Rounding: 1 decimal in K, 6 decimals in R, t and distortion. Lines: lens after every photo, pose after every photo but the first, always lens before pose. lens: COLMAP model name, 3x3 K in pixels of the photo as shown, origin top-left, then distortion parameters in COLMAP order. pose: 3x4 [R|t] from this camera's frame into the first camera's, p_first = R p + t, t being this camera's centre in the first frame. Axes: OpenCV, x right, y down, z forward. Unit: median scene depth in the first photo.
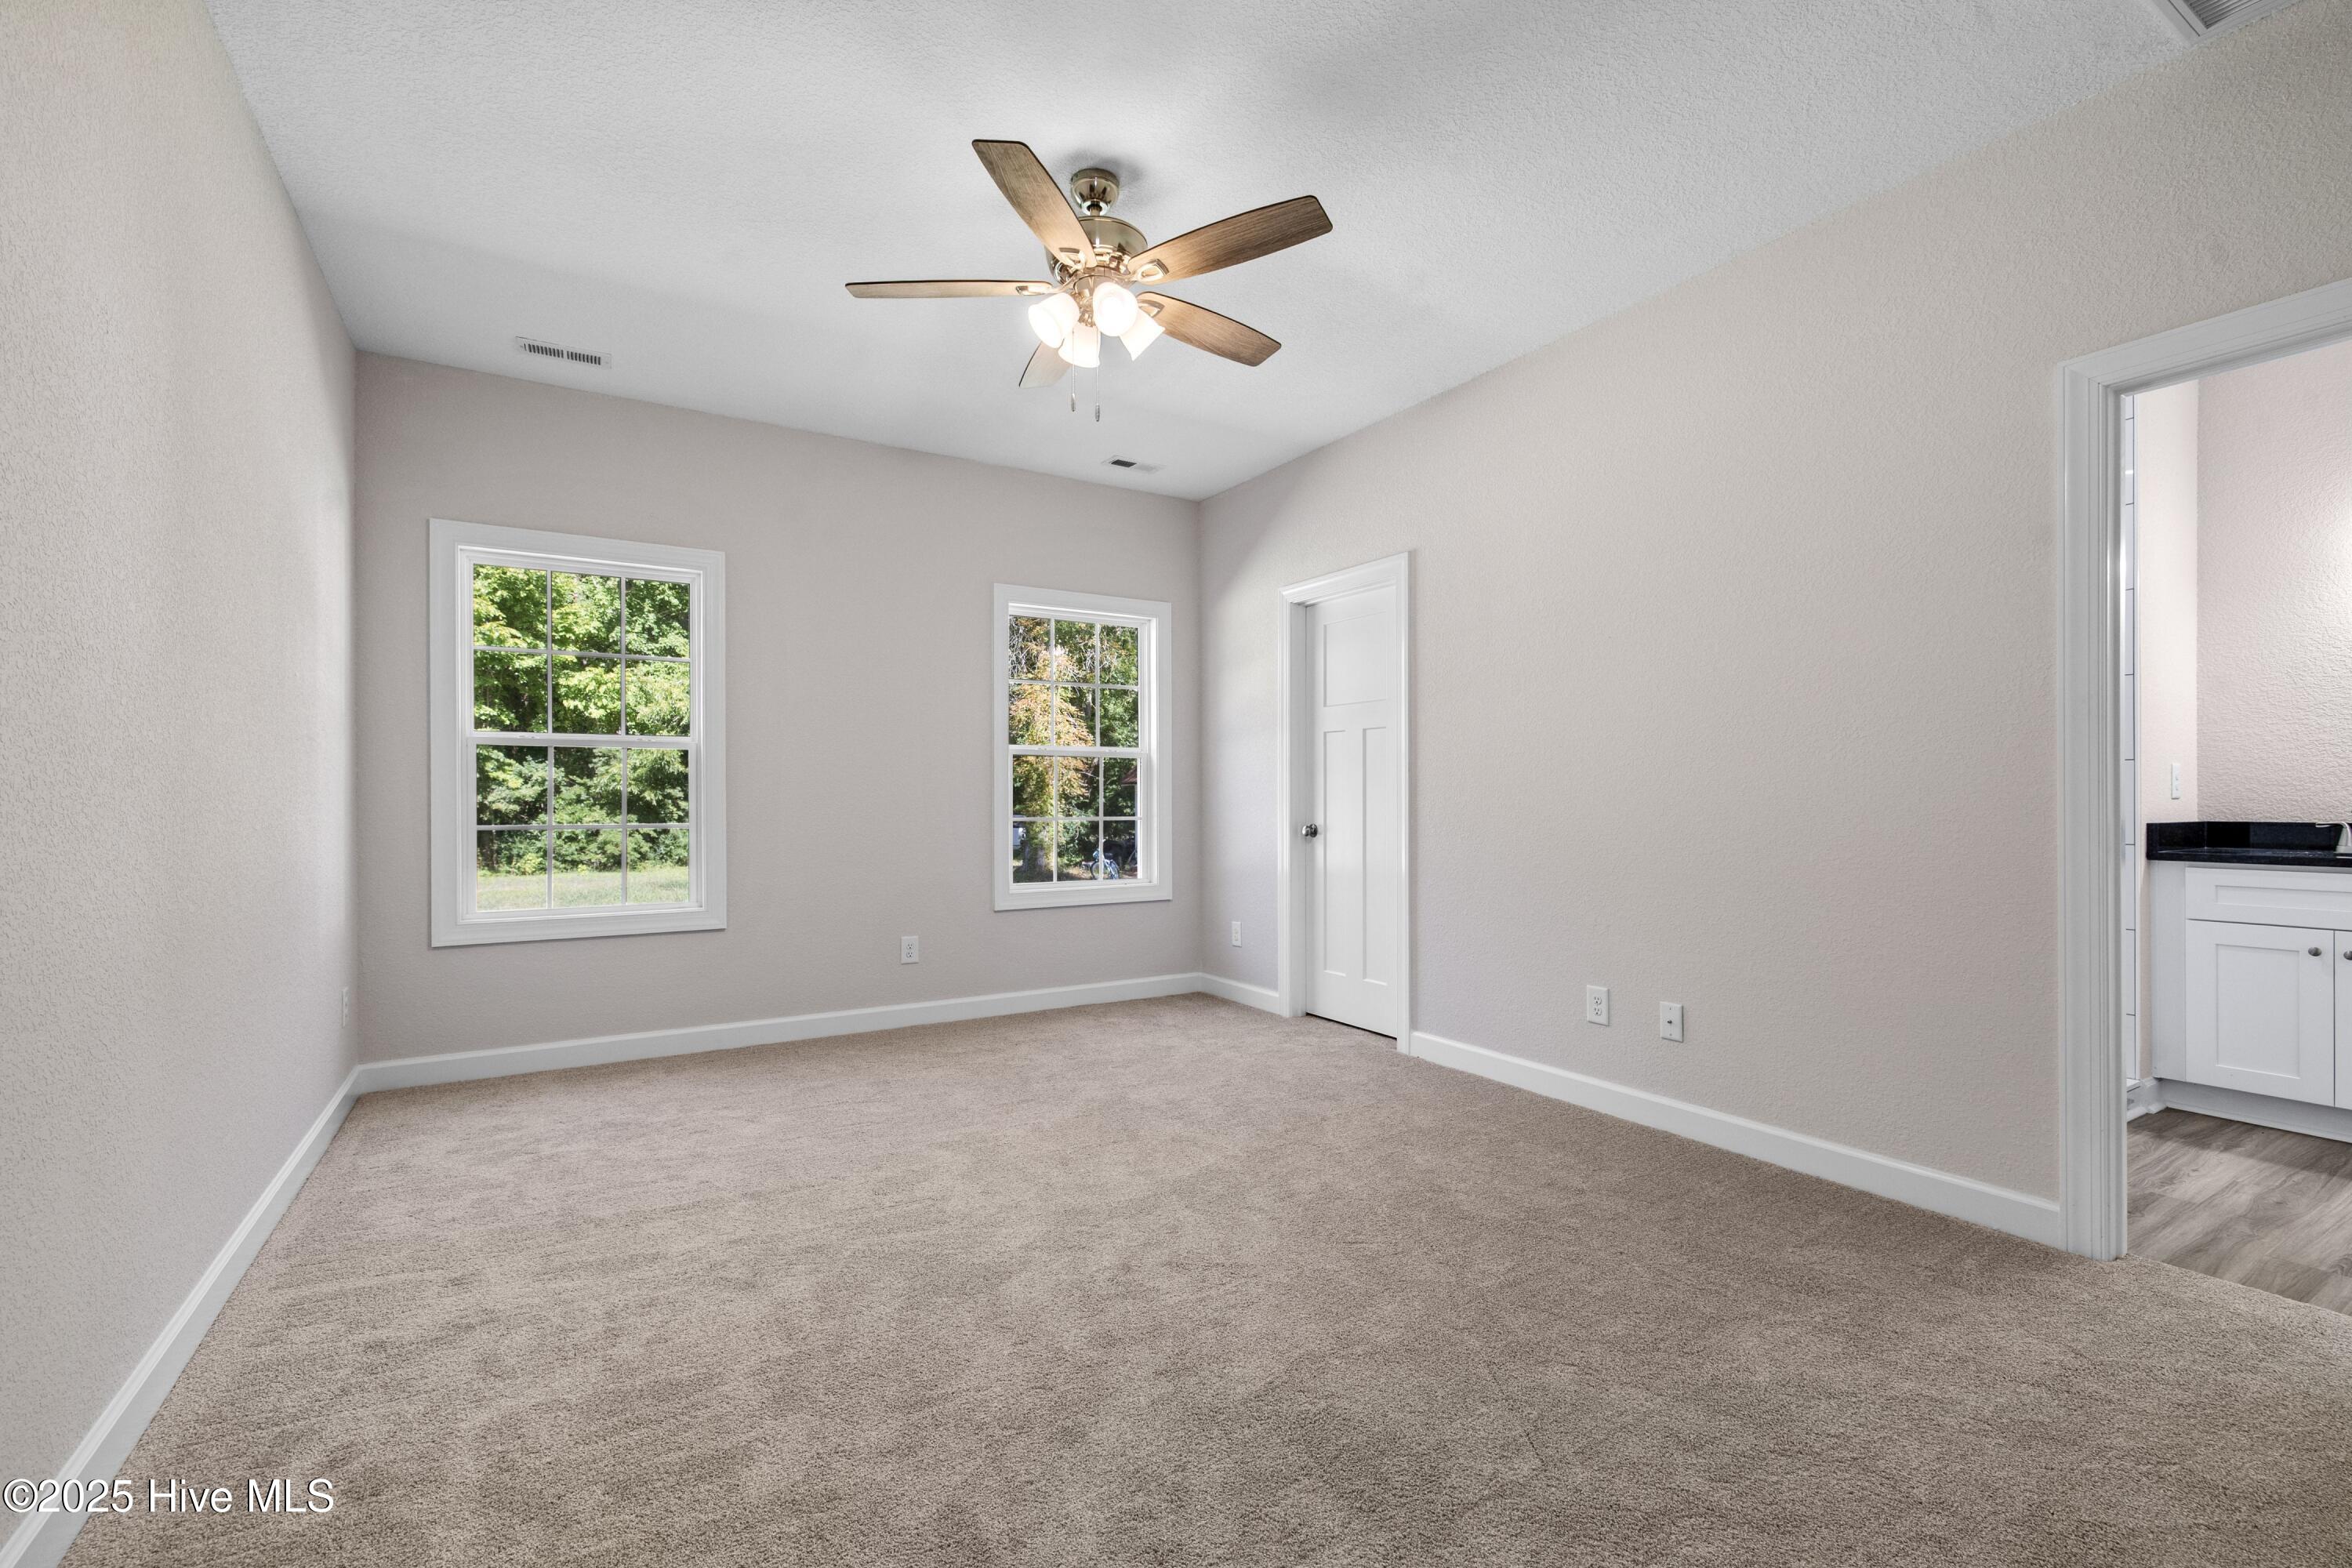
lens RADIAL K [[1011.1, 0, 1154.8], [0, 1011.1, 799.4], [0, 0, 1]] dist [0.002658, 0.000385]
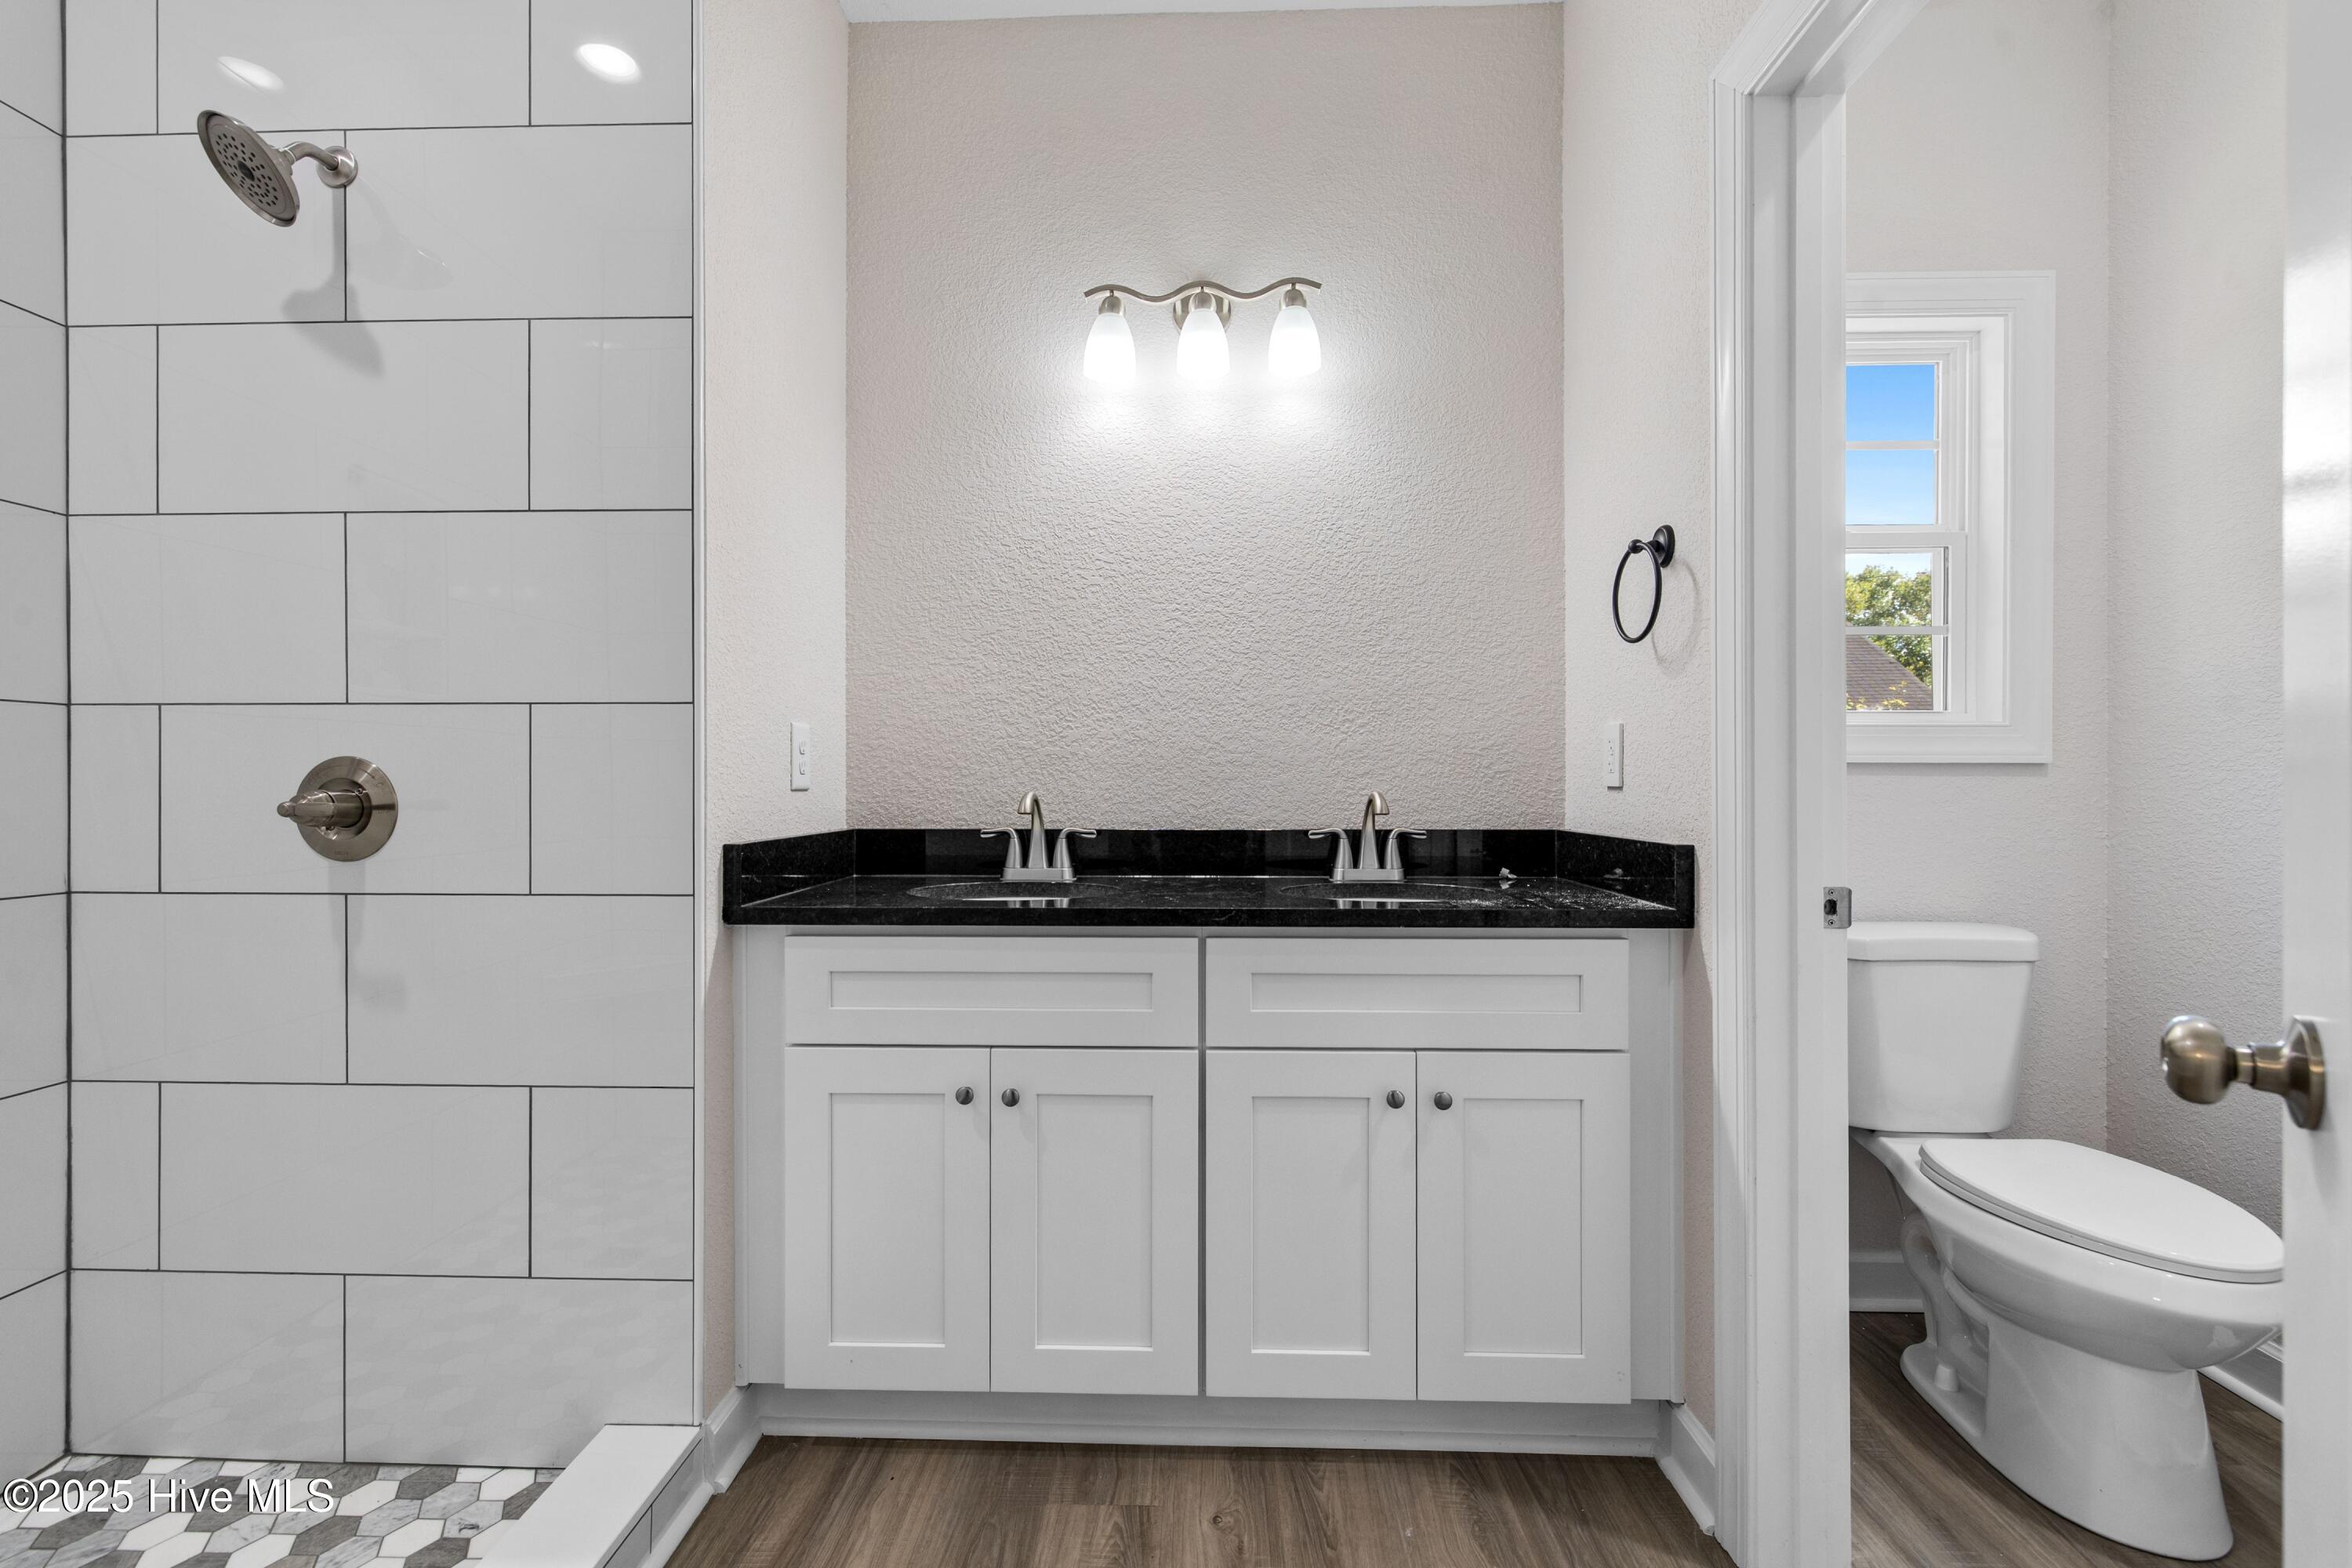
lens RADIAL K [[1021.3, 0, 1166.8], [0, 1021.3, 780.8], [0, 0, 1]] dist [0.001826, 0.000517]
pose [[0.546954, 0.002207, 0.837160, 0.735931], [-0.004217, 0.999991, 0.000118, -0.007089], [-0.837152, -0.003595, 0.546958, 0.608627]]
